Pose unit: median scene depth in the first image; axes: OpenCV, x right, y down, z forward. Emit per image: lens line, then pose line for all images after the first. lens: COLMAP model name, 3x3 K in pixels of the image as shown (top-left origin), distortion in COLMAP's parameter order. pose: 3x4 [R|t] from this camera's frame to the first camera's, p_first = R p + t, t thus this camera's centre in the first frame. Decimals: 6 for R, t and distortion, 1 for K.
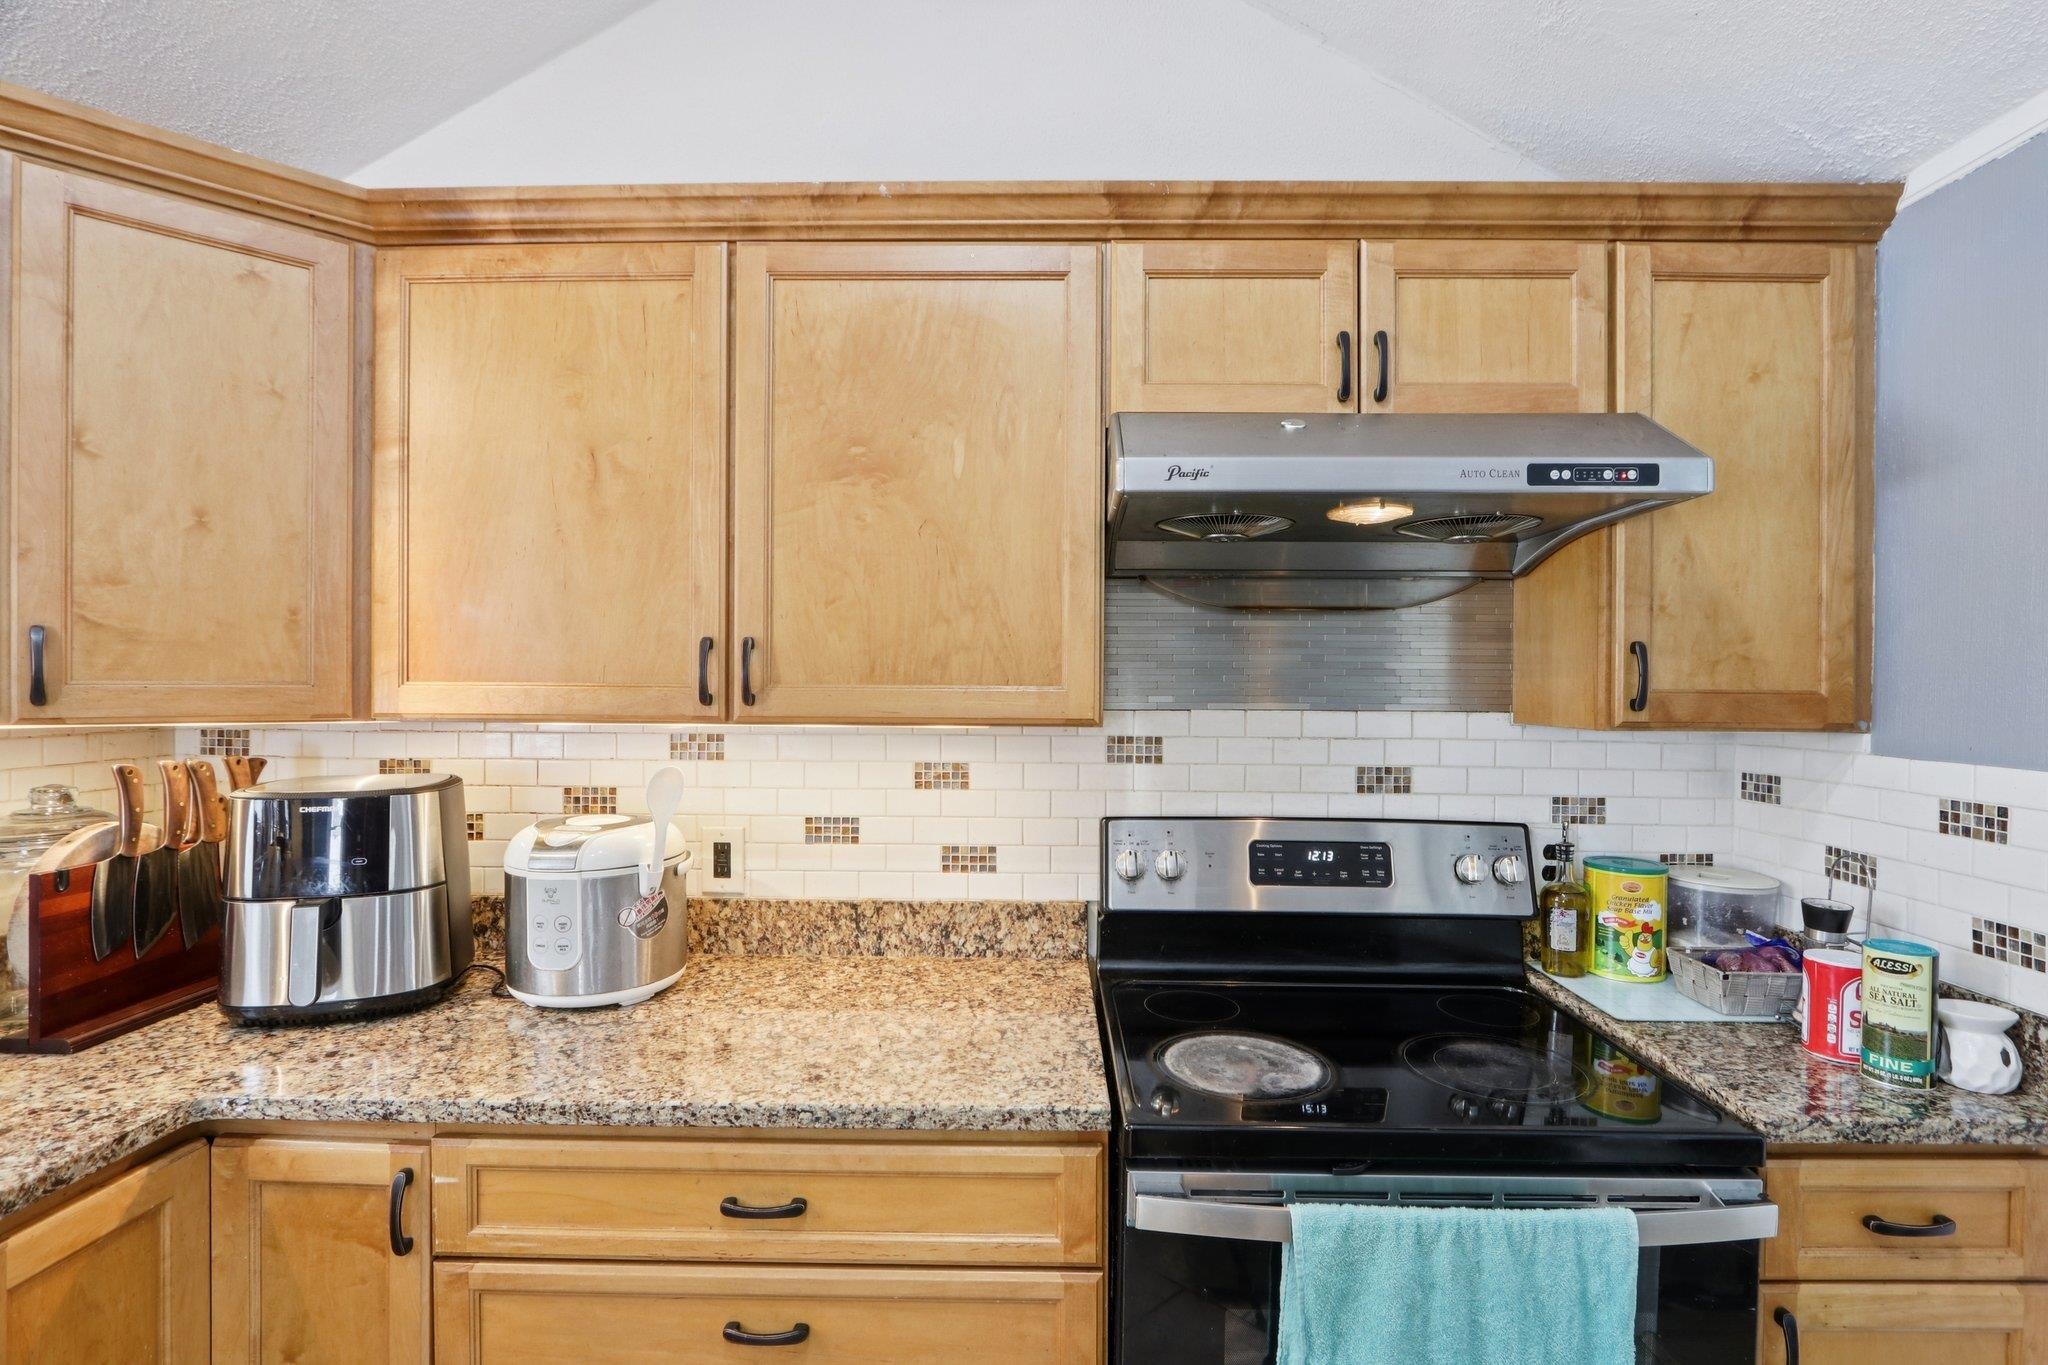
lens RADIAL K [[974.0, 0, 1046.6], [0, 974.0, 682.8], [0, 0, 1]] dist [-0.019068, 0.003062]
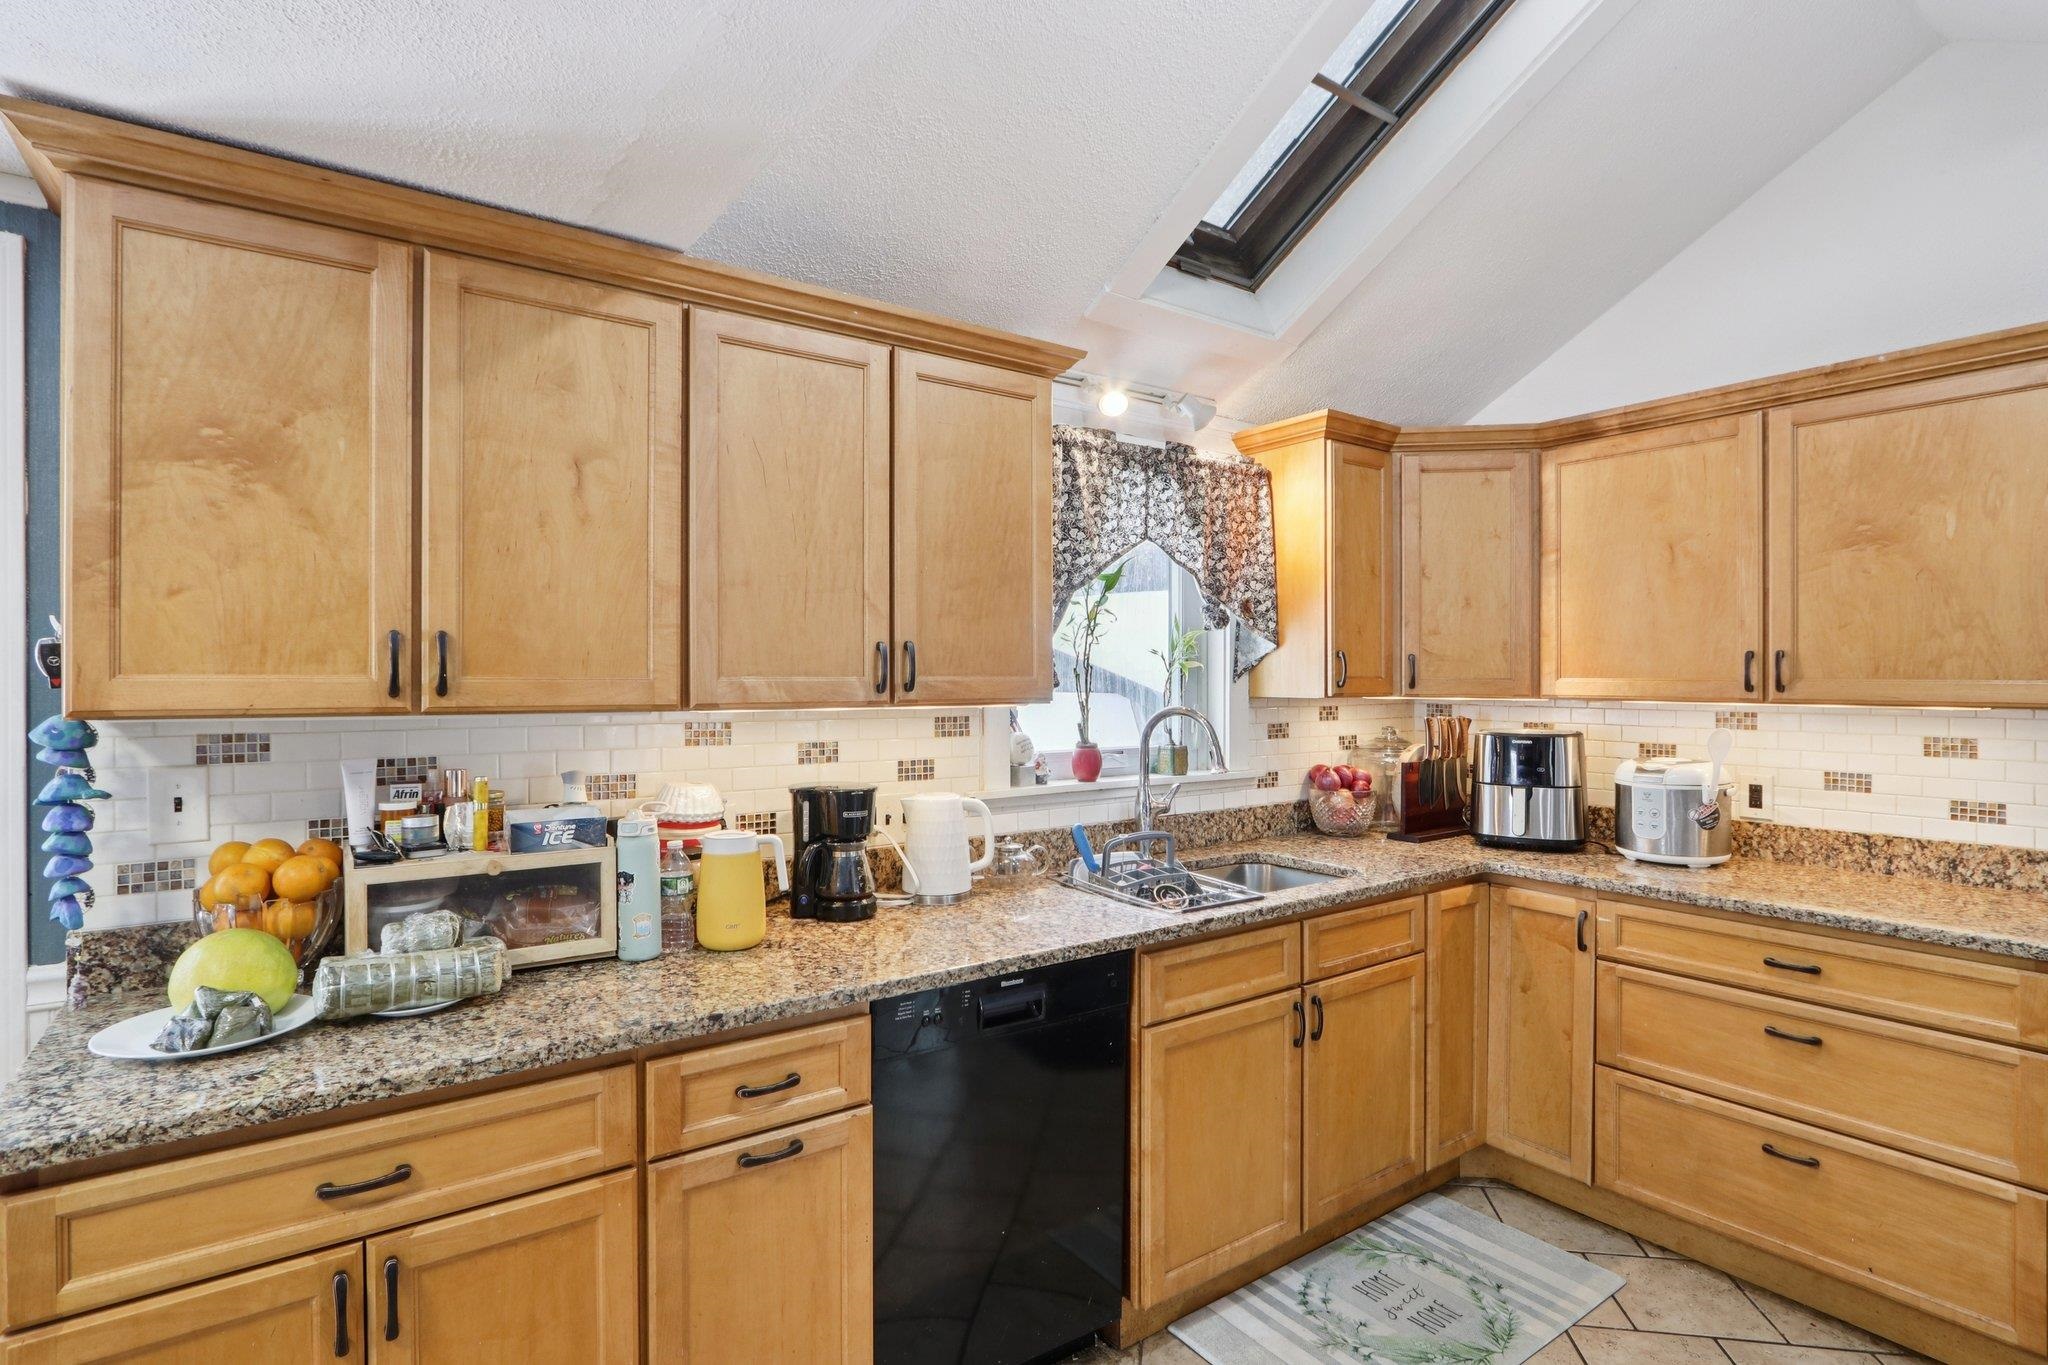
lens RADIAL K [[974.0, 0, 1022.7], [0, 974.0, 678.9], [0, 0, 1]] dist [-0.019068, 0.003062]
pose [[0.586239, -0.001901, -0.810136, 0.259002], [0.001130, 0.999998, -0.001529, 0.002044], [0.810137, -0.000019, 0.586240, -0.977849]]
